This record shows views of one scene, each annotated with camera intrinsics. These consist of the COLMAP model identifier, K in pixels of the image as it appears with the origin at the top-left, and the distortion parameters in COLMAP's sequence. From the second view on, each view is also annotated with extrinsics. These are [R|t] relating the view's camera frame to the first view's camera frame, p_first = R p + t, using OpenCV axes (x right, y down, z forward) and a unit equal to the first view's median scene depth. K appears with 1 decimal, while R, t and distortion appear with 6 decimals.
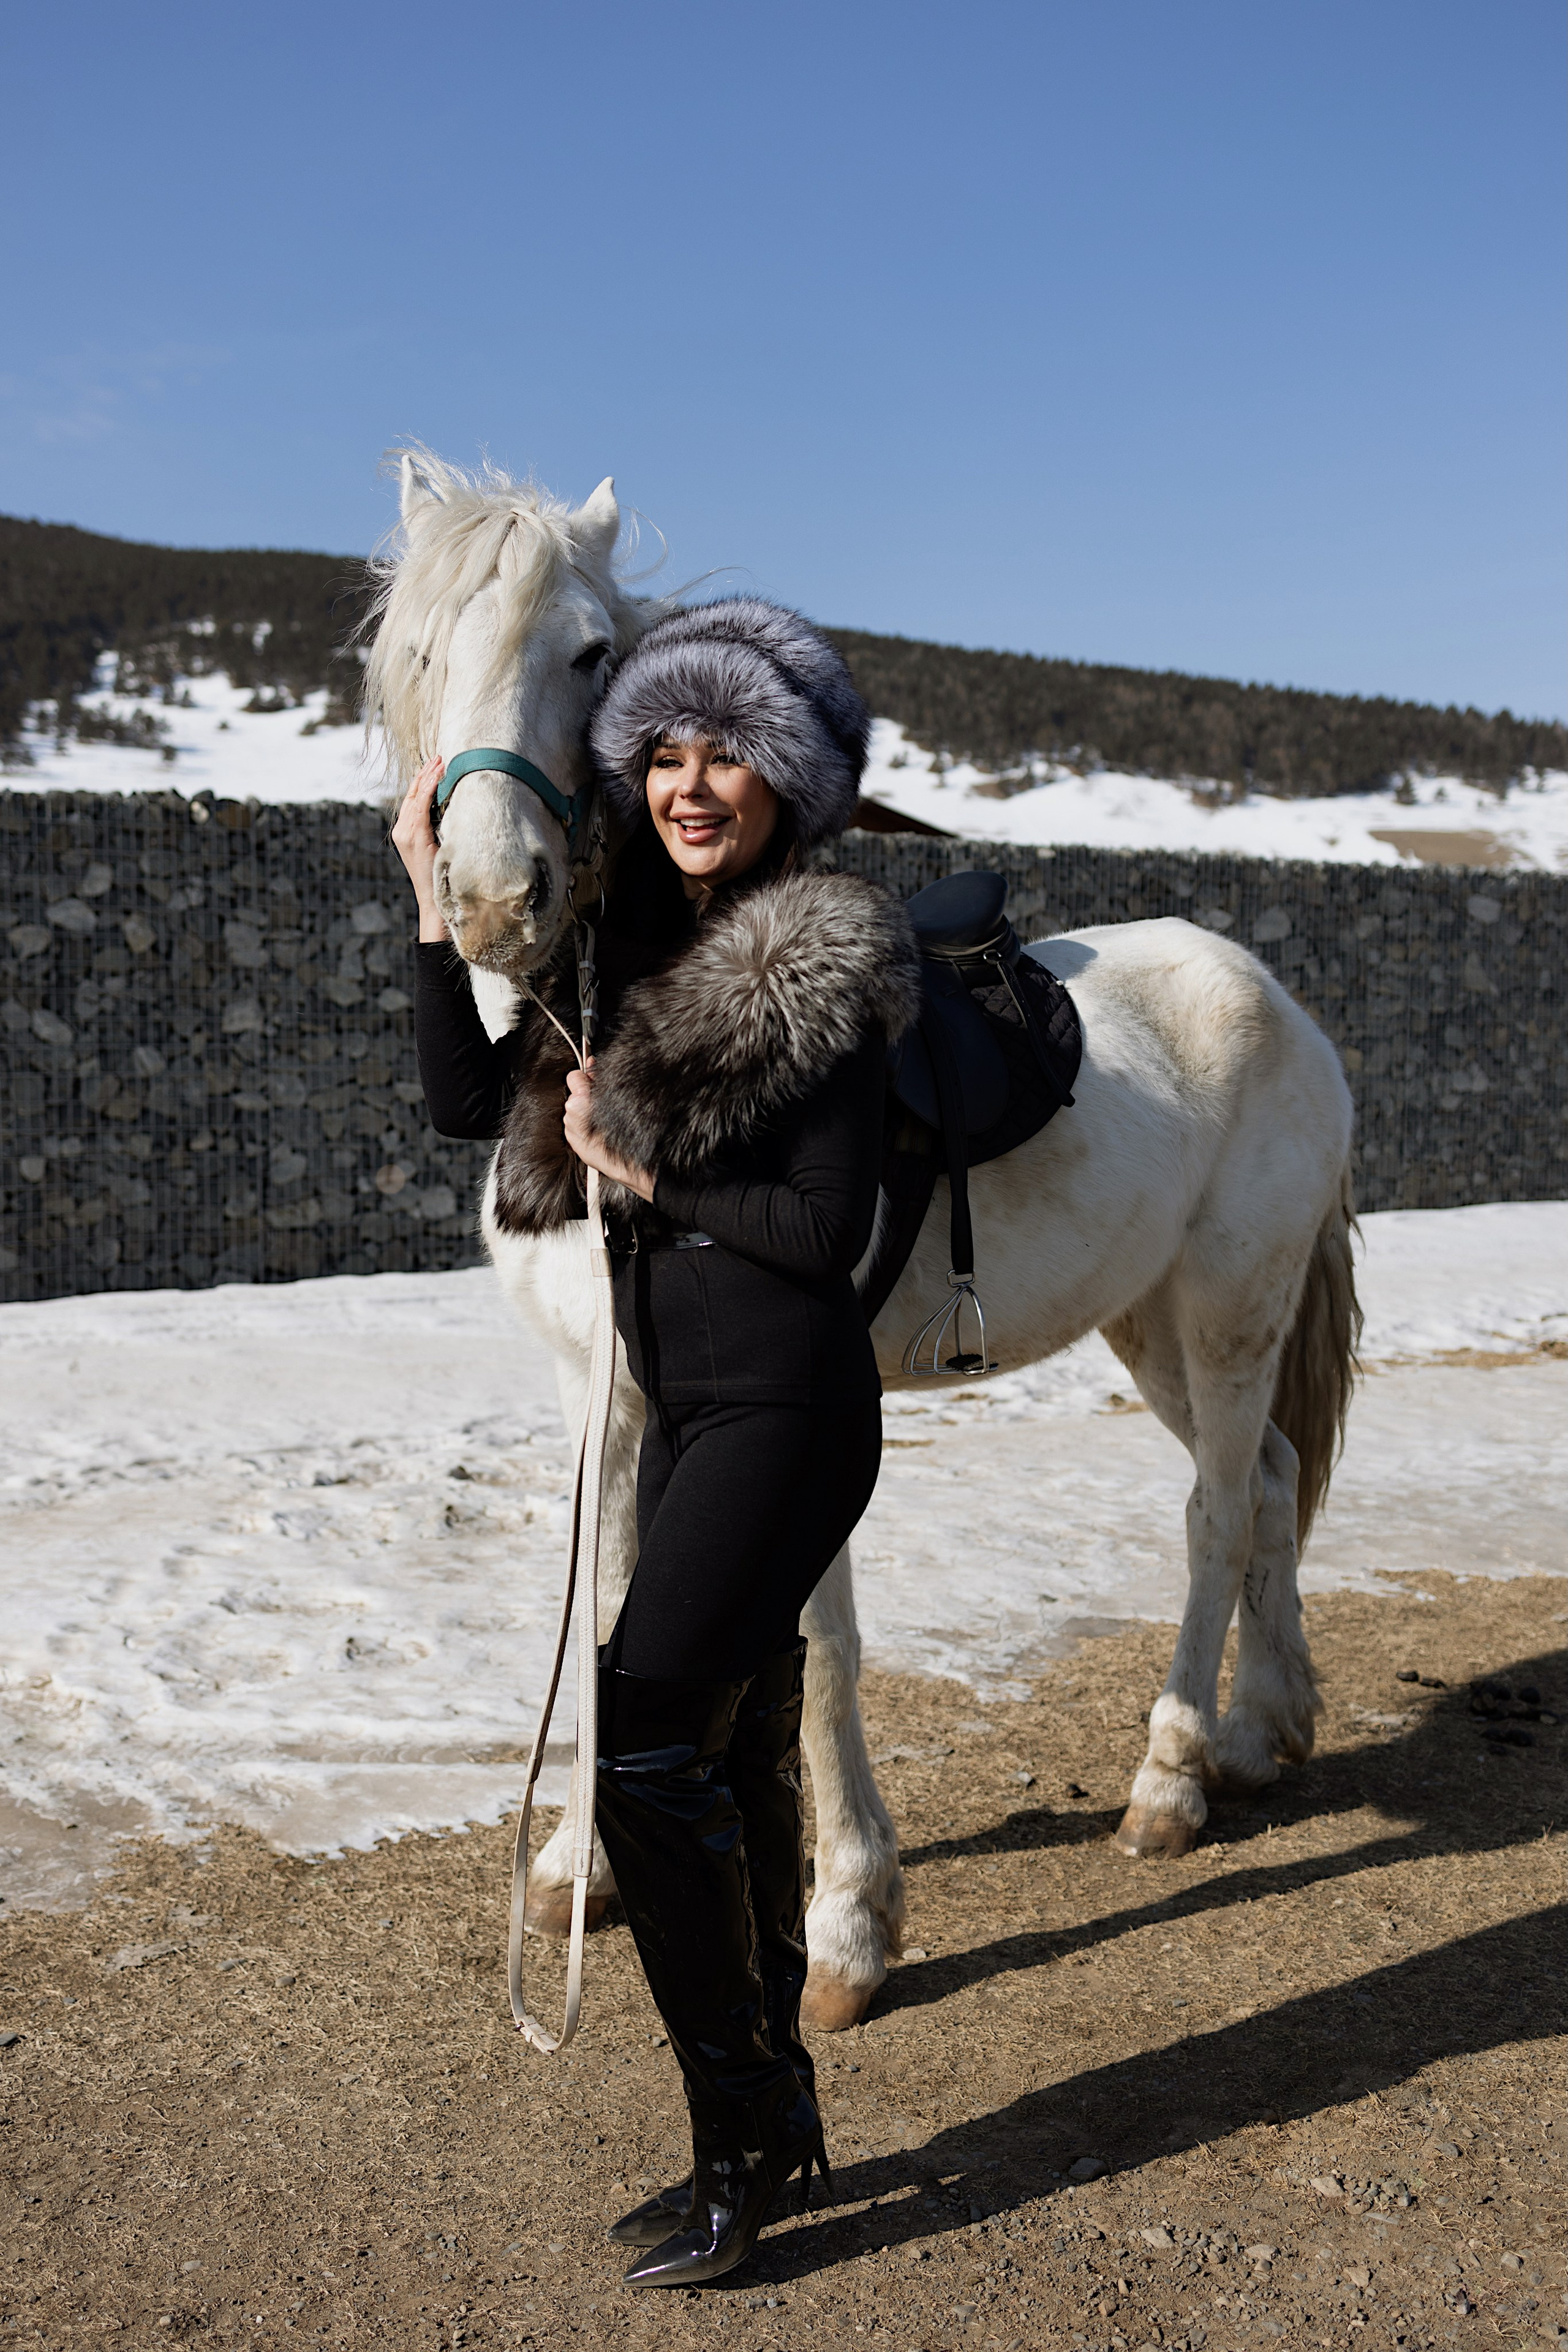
lens RADIAL K [[2281.7, 0, 784.0], [0, 2281.7, 1176.0], [0, 0, 1]] dist [-0.001594, 0.006951]
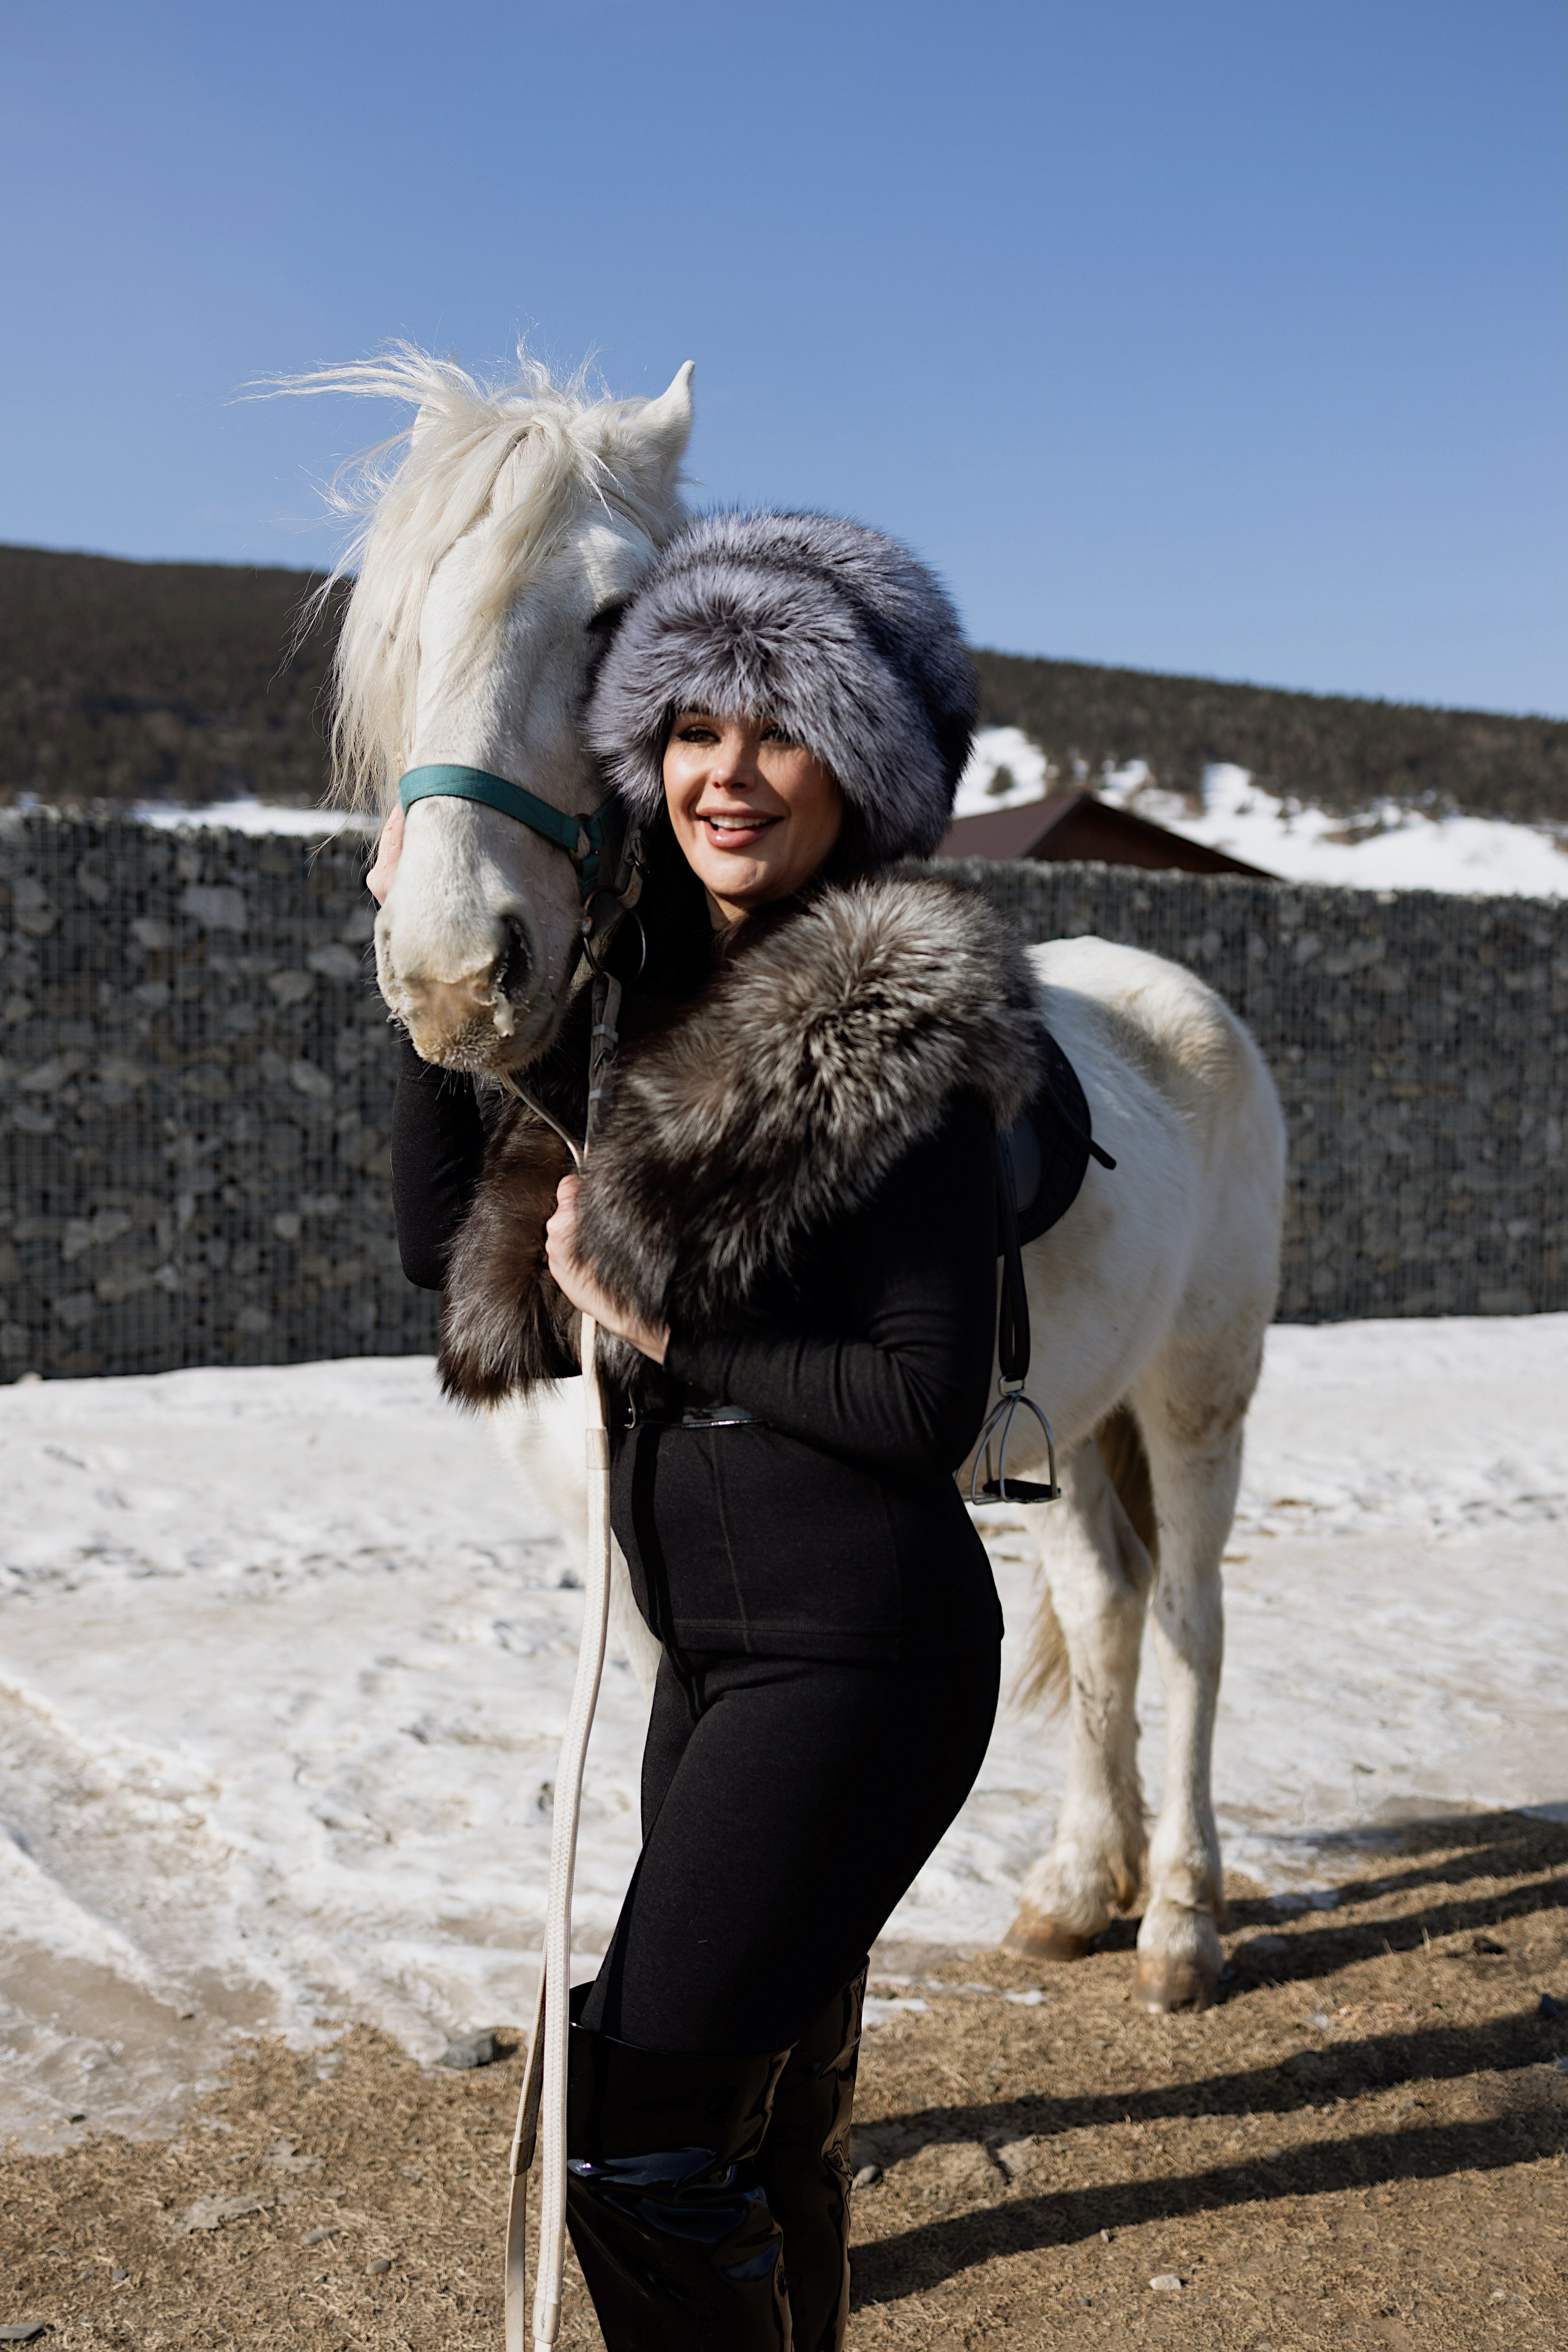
lens RADIAL K [[2281.7, 0, 784.0], [0, 2281.7, 1176.0], [0, 0, 1]] dist [-0.001594, 0.006951]
pose [[0.989151, 0.016956, -0.145919, 0.021154], [-0.019994, 0.999612, -0.019378, -0.013595], [0.145533, 0.022085, 0.989107, 0.116531]]
